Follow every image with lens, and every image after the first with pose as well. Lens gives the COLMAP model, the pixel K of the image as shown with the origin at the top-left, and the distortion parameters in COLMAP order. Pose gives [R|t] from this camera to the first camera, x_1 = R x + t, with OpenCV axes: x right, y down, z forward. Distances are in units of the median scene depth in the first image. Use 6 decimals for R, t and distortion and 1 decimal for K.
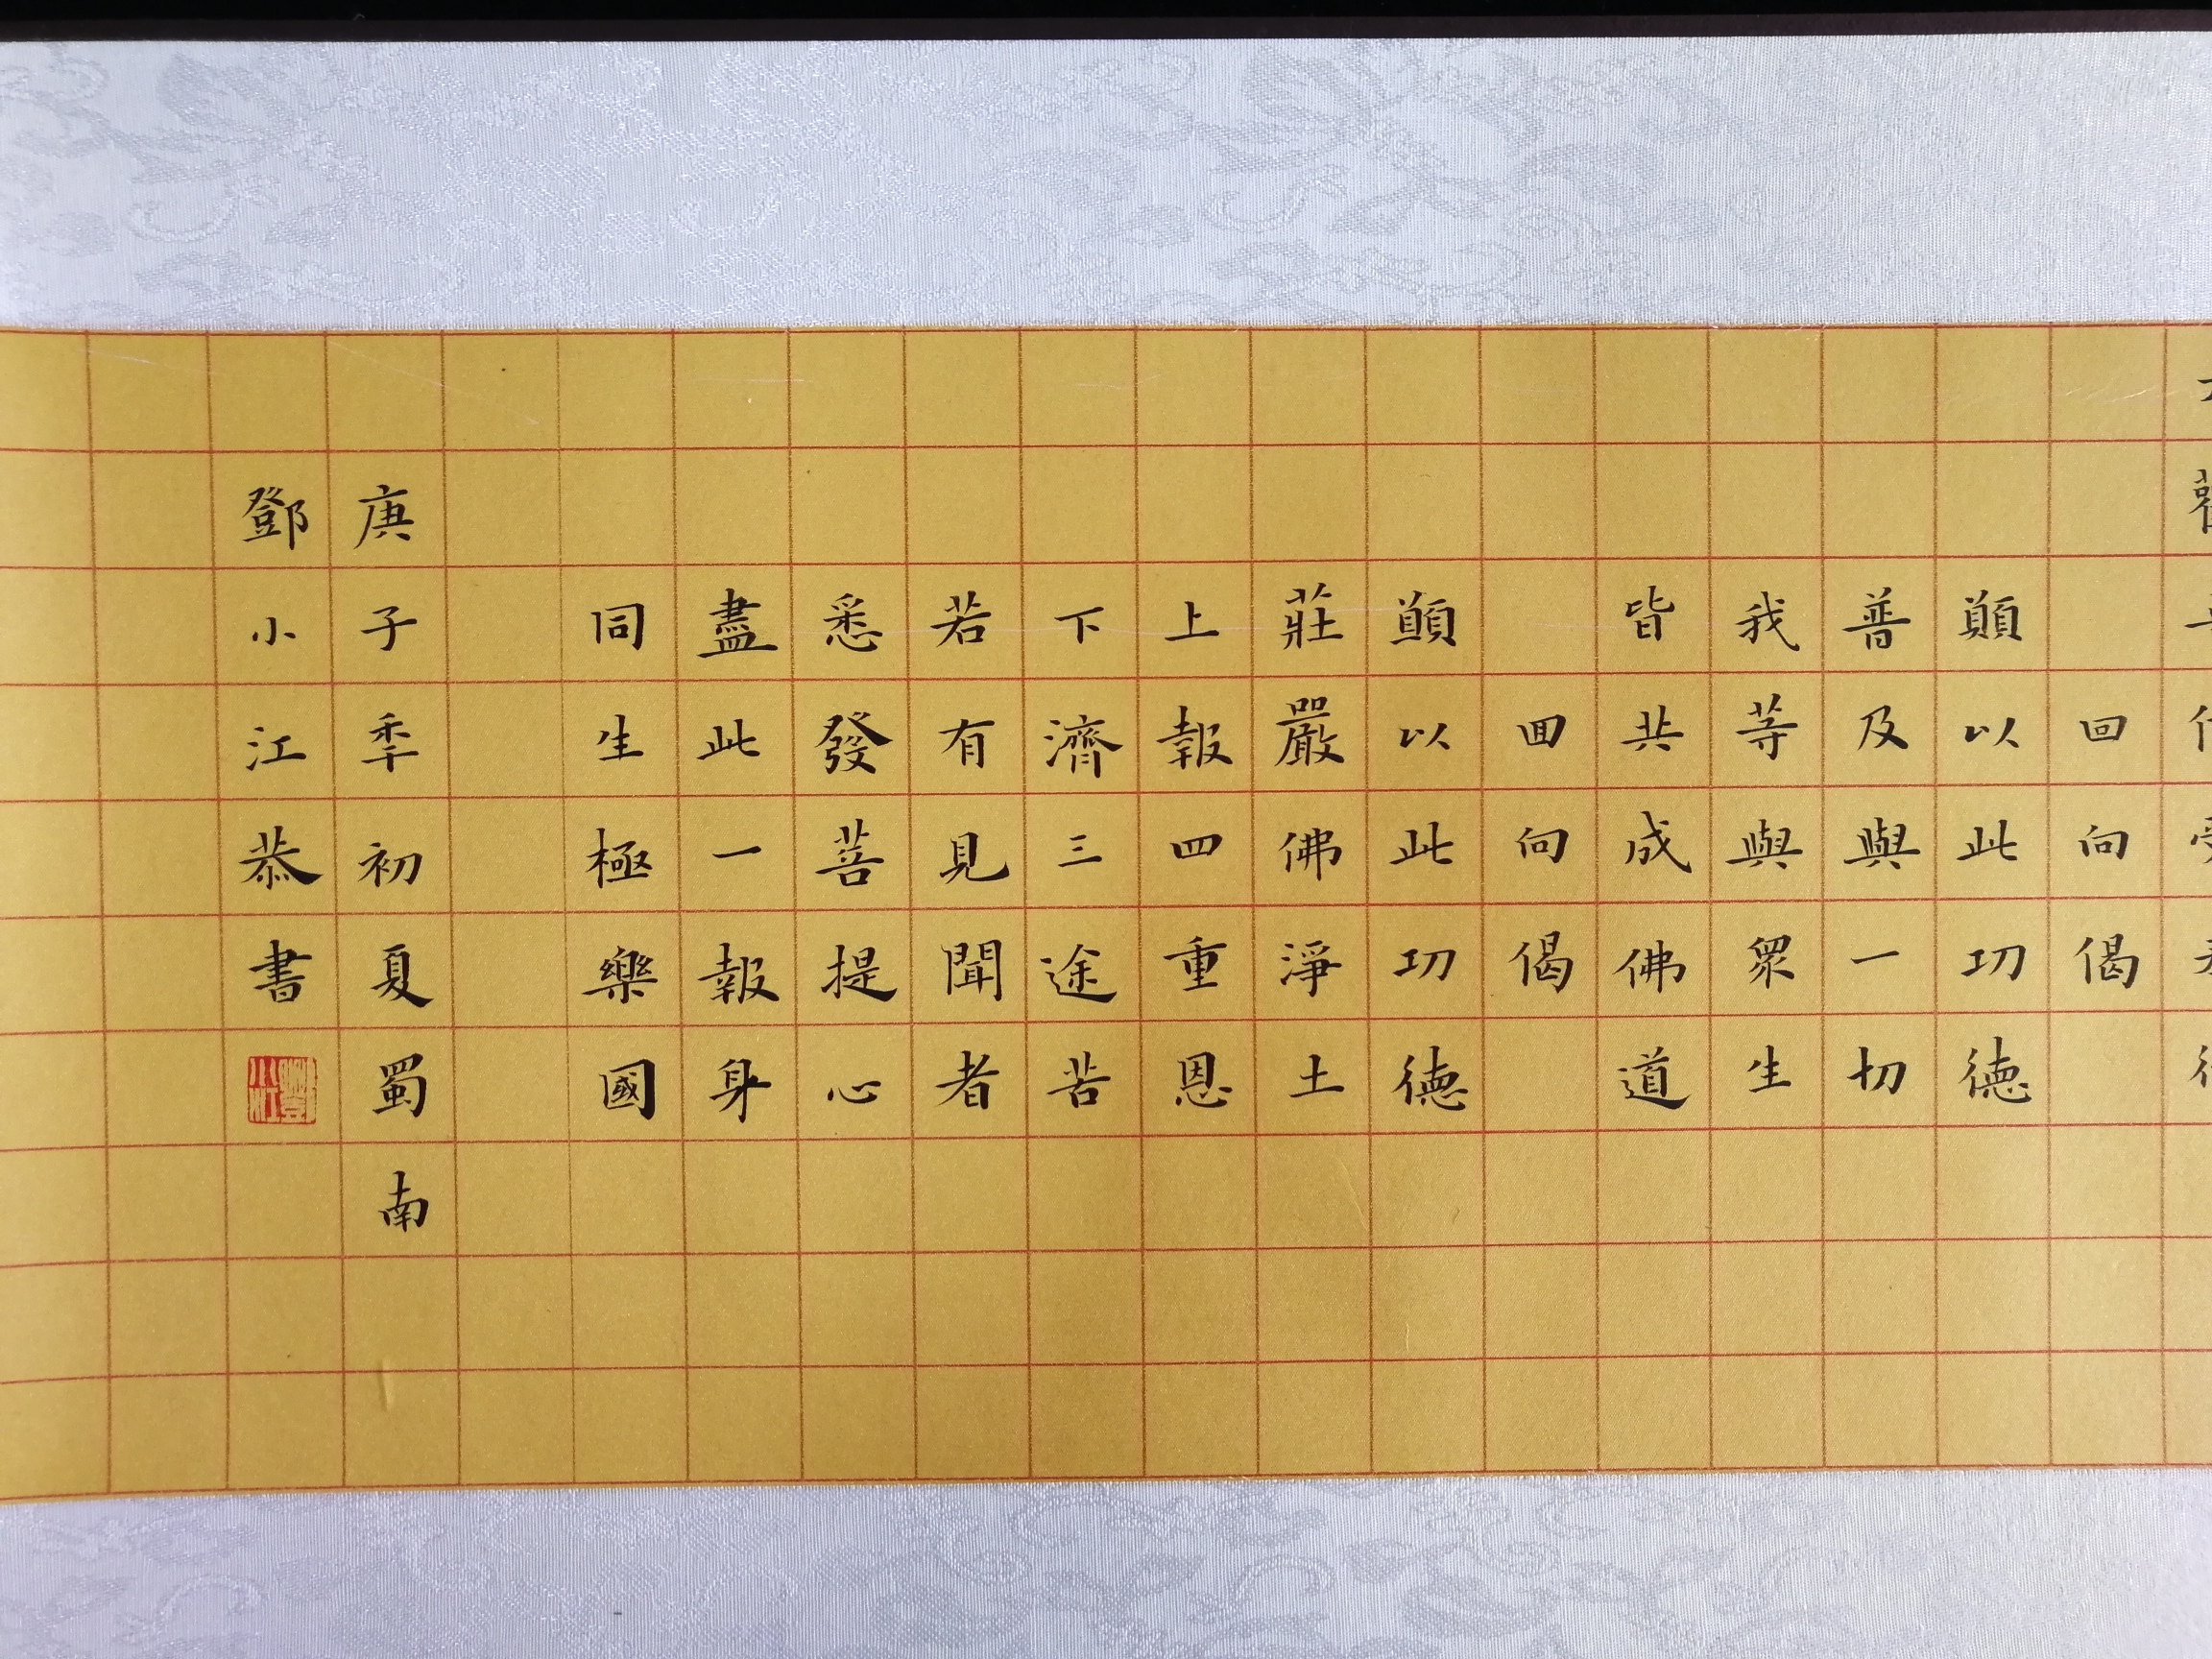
lens RADIAL K [[1743.1, 0, 1117.7], [0, 1743.1, 835.9], [0, 0, 1]] dist [-0.014843, 0.041265]
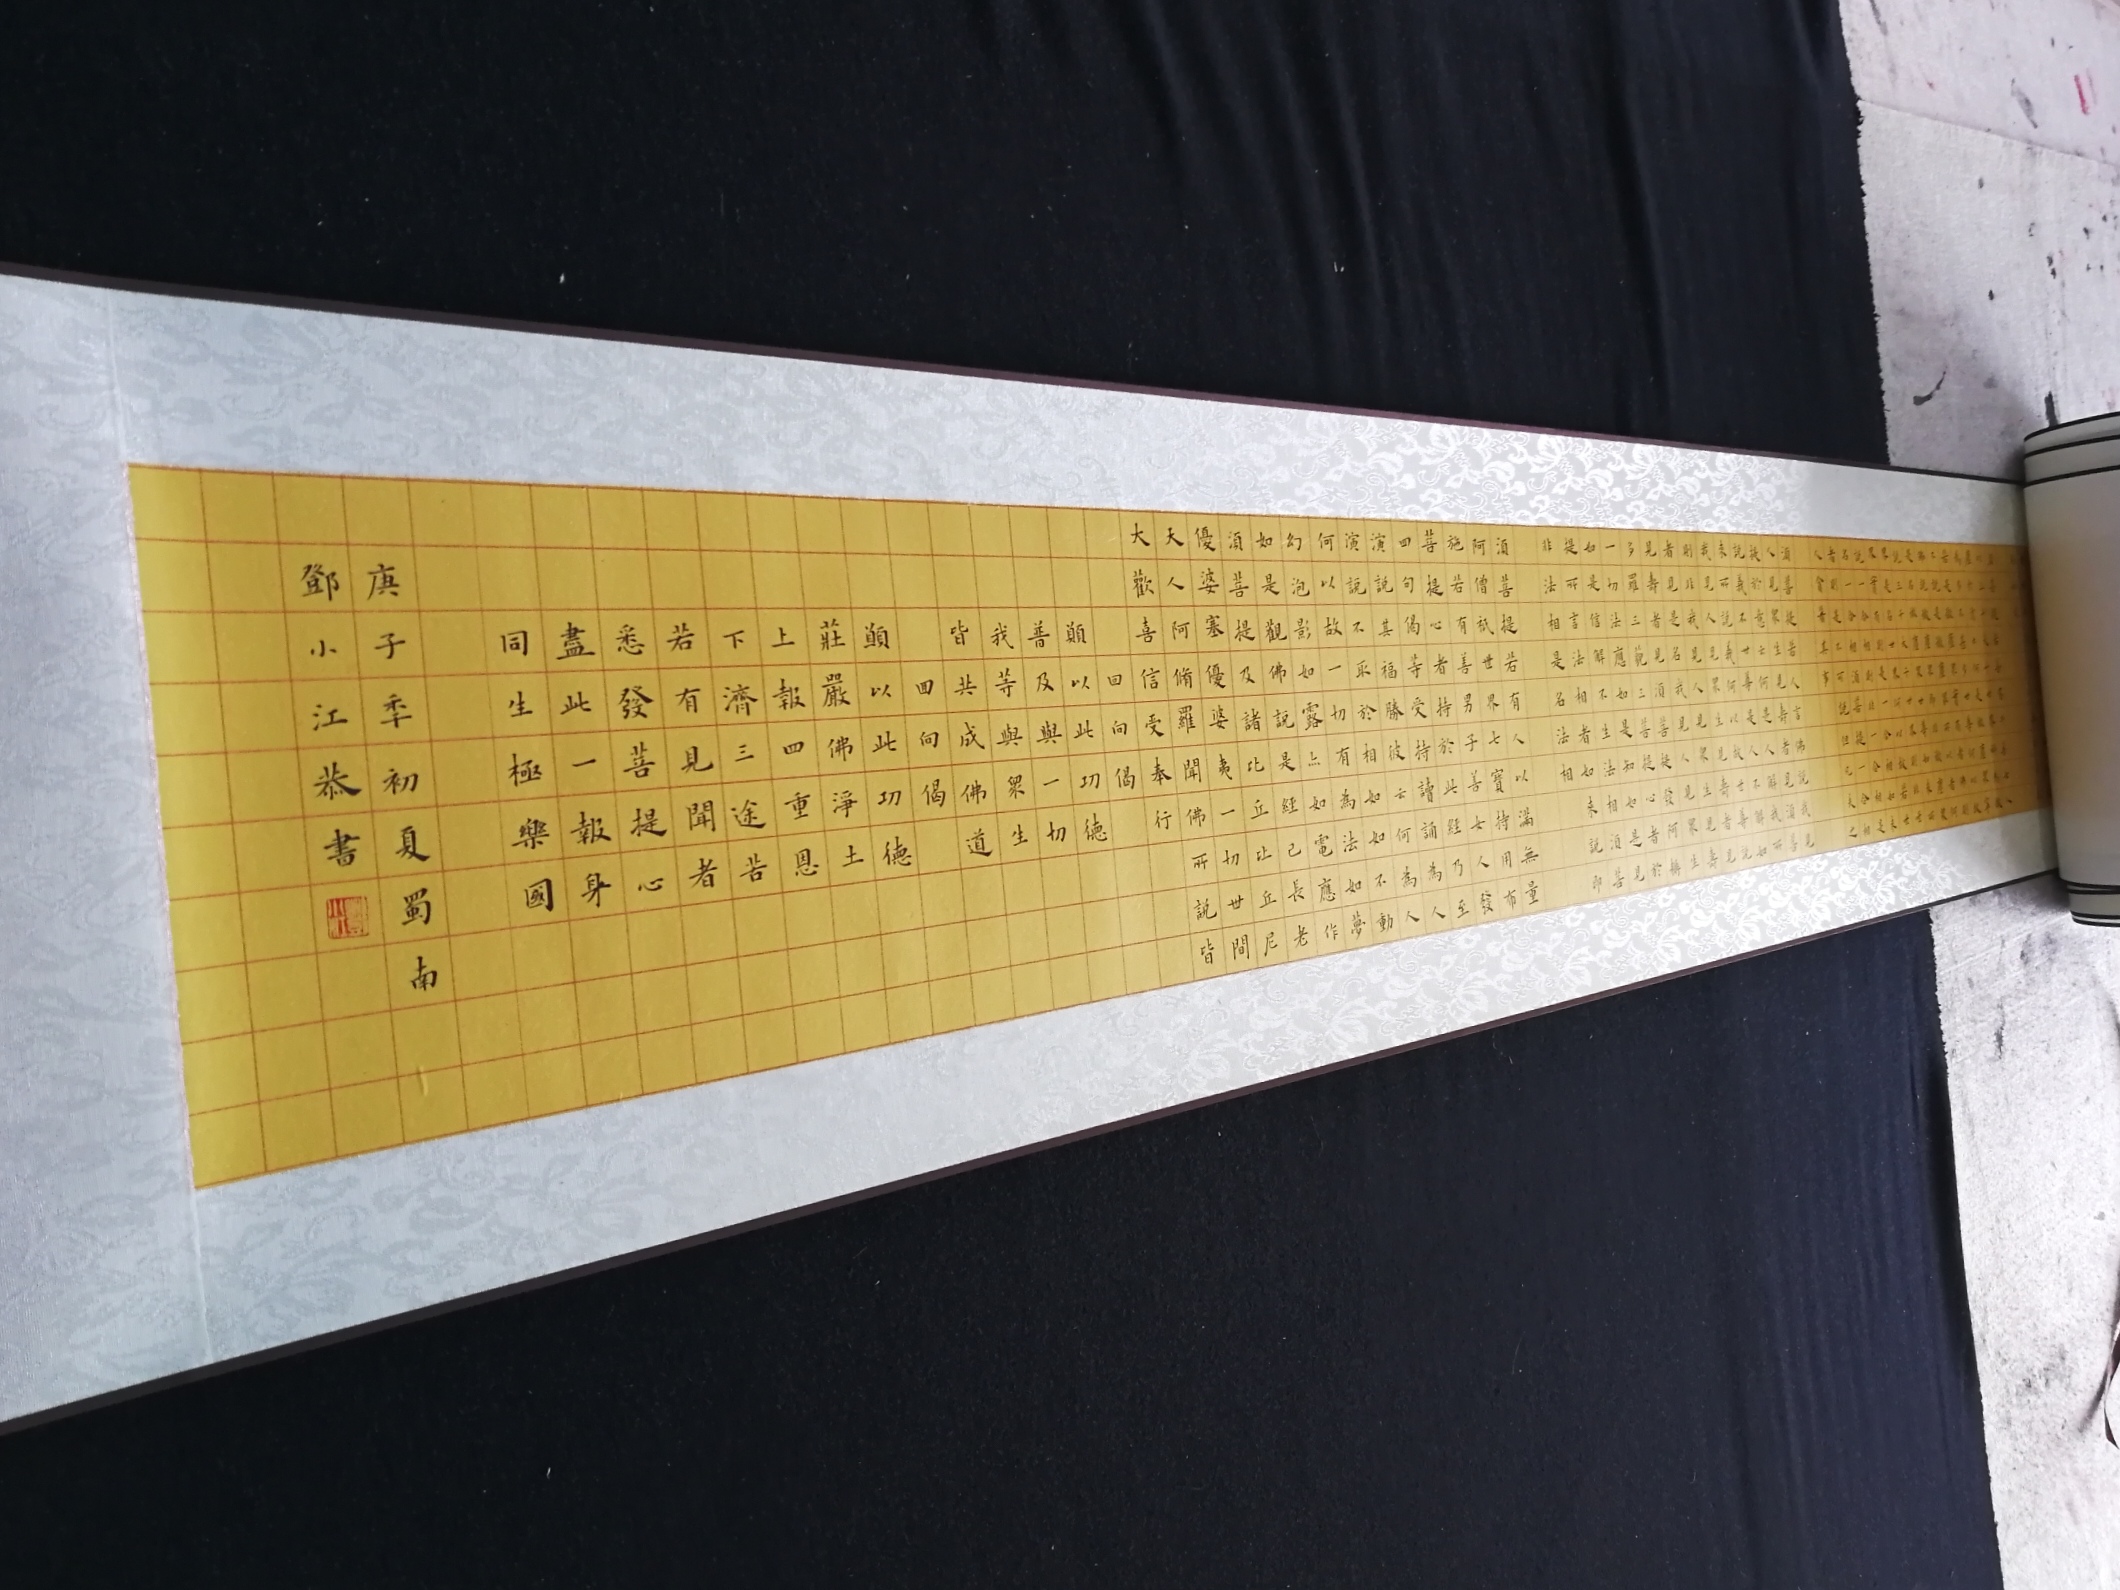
lens RADIAL K [[1670.6, 0, 1052.8], [0, 1670.6, 789.6], [0, 0, 1]] dist [-0.014843, 0.041265]
pose [[0.766568, -0.066930, 0.638666, -0.975632], [0.091801, 0.995760, -0.005833, 0.094115], [-0.635568, 0.063102, 0.769462, -0.692737]]
